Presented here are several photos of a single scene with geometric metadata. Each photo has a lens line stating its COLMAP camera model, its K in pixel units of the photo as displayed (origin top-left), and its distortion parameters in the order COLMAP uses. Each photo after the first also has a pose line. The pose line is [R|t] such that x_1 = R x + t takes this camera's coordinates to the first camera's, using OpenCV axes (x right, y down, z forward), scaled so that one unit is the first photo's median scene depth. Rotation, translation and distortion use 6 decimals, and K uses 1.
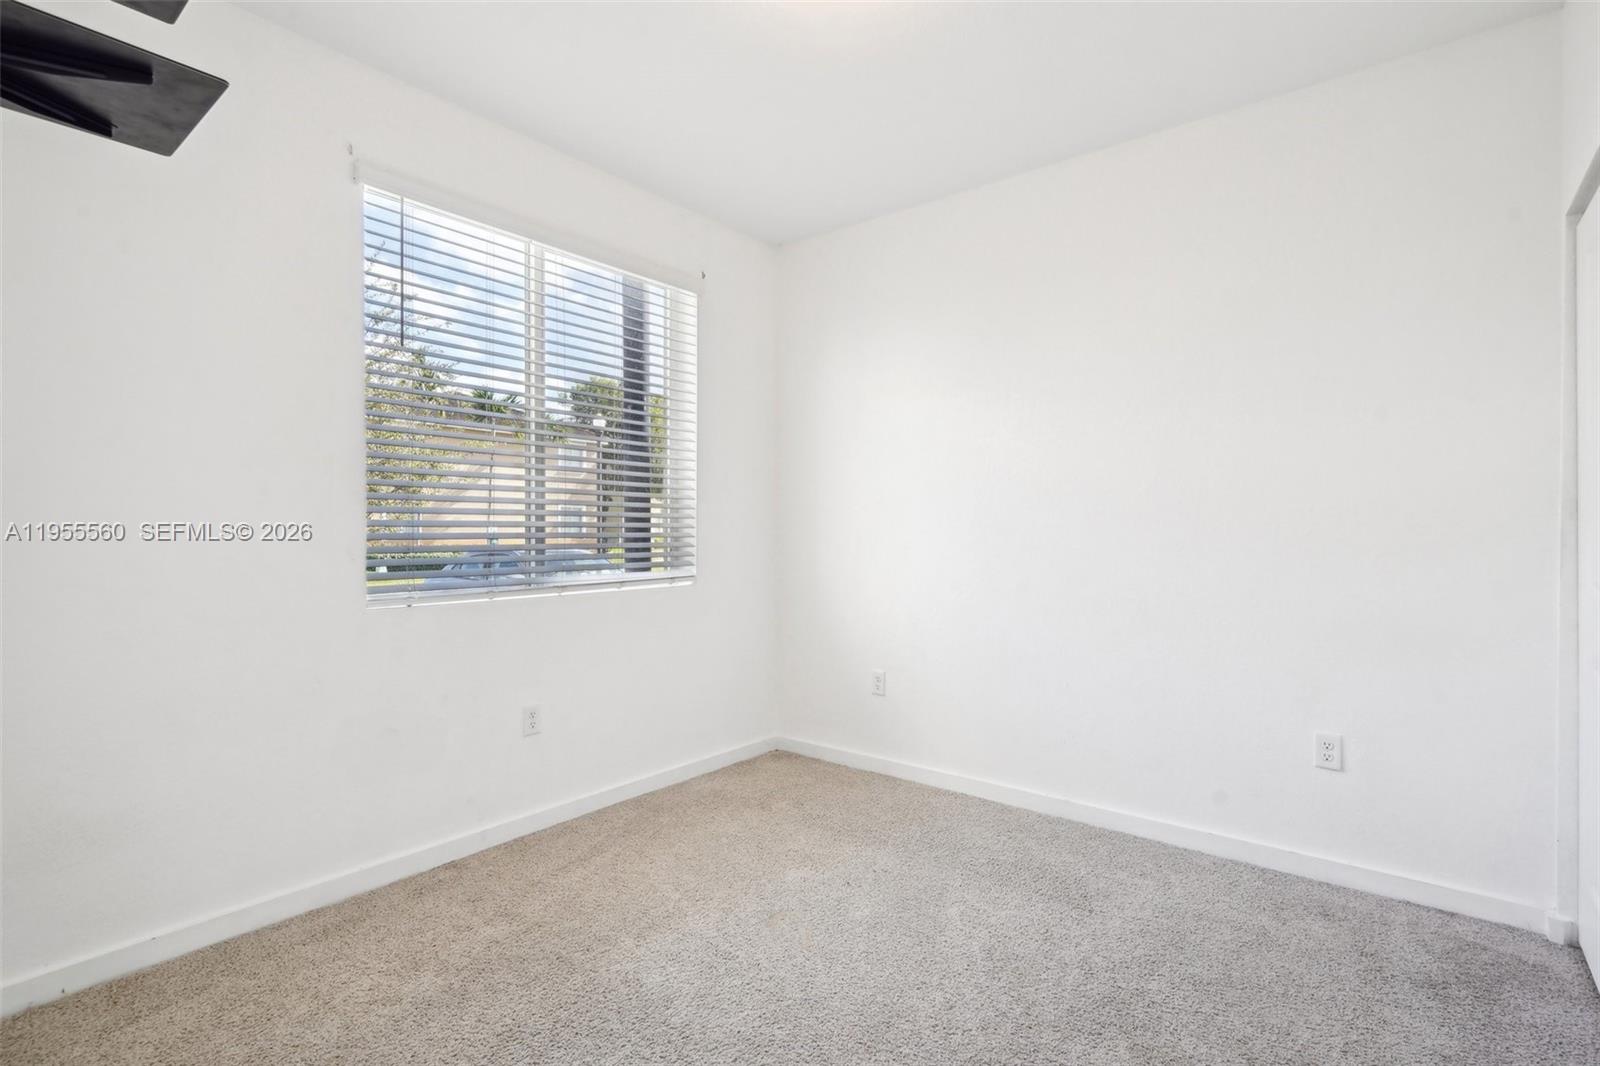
lens RADIAL K [[748.2, 0, 800.0], [0, 748.2, 533.0], [0, 0, 1]] dist [-0.001668, -0.000312]
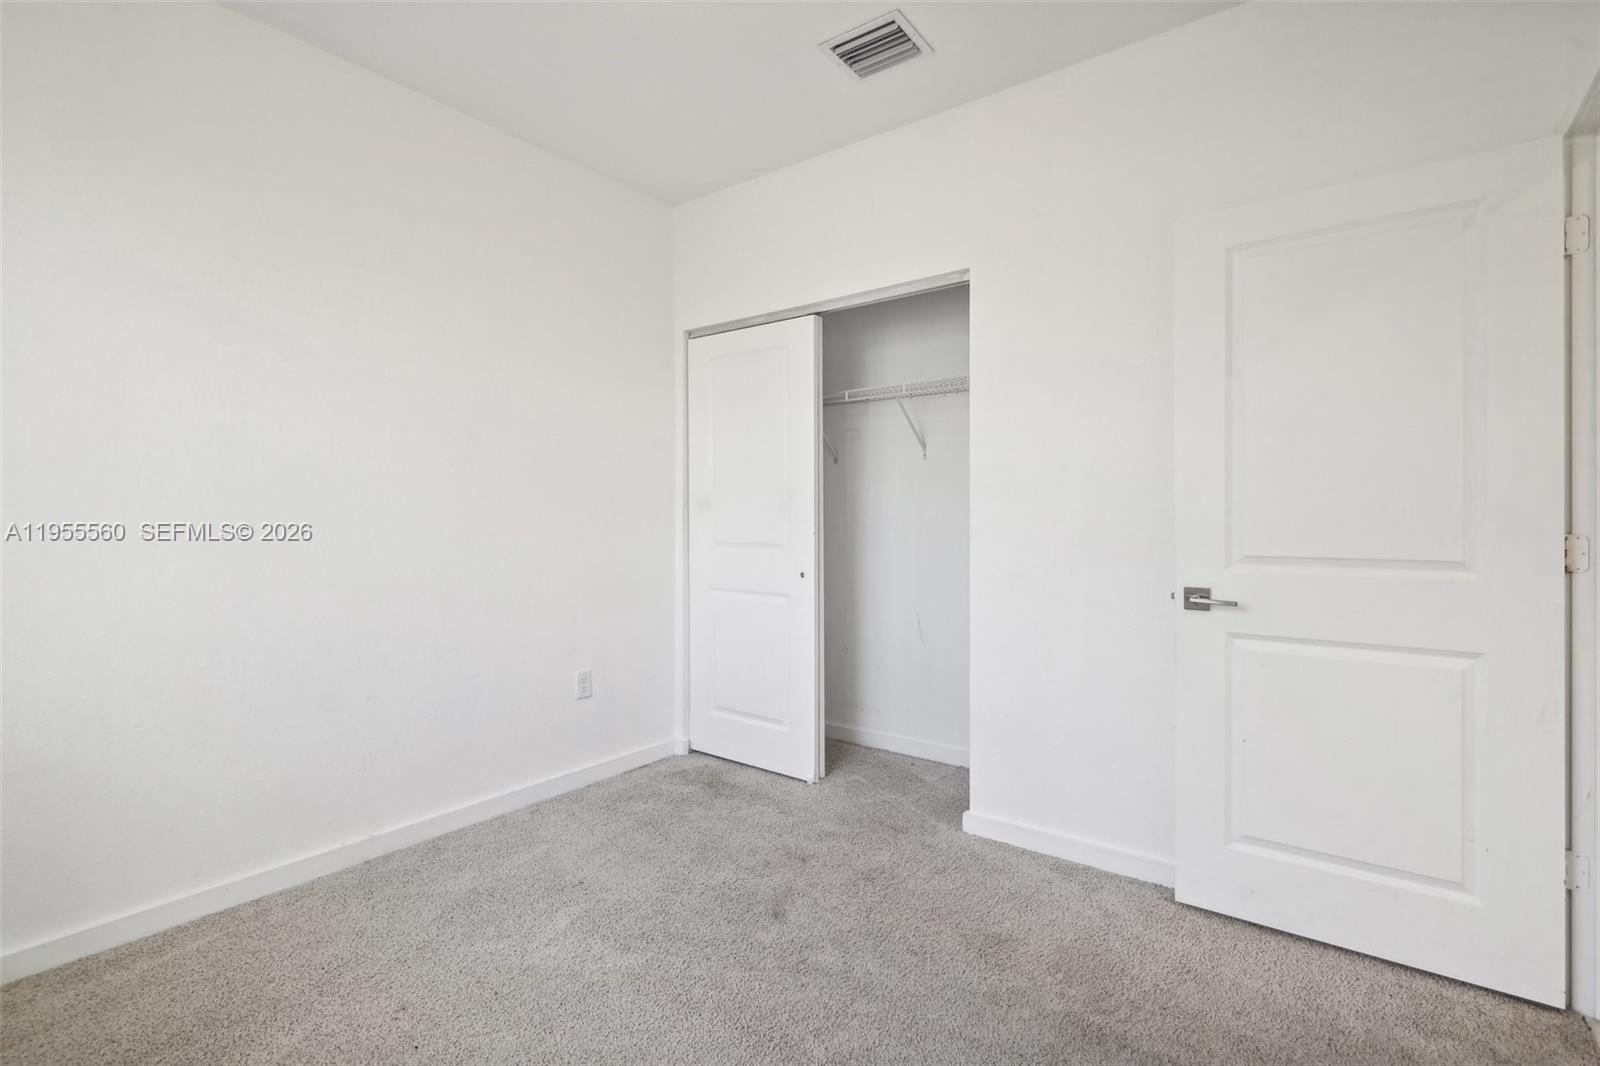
lens RADIAL K [[748.2, 0, 800.0], [0, 748.2, 533.0], [0, 0, 1]] dist [-0.001668, -0.000312]
pose [[-0.032526, -0.022029, 0.999228, -0.587662], [0.003392, 0.999749, 0.022151, 0.005101], [-0.999465, 0.004110, -0.032443, 0.674939]]
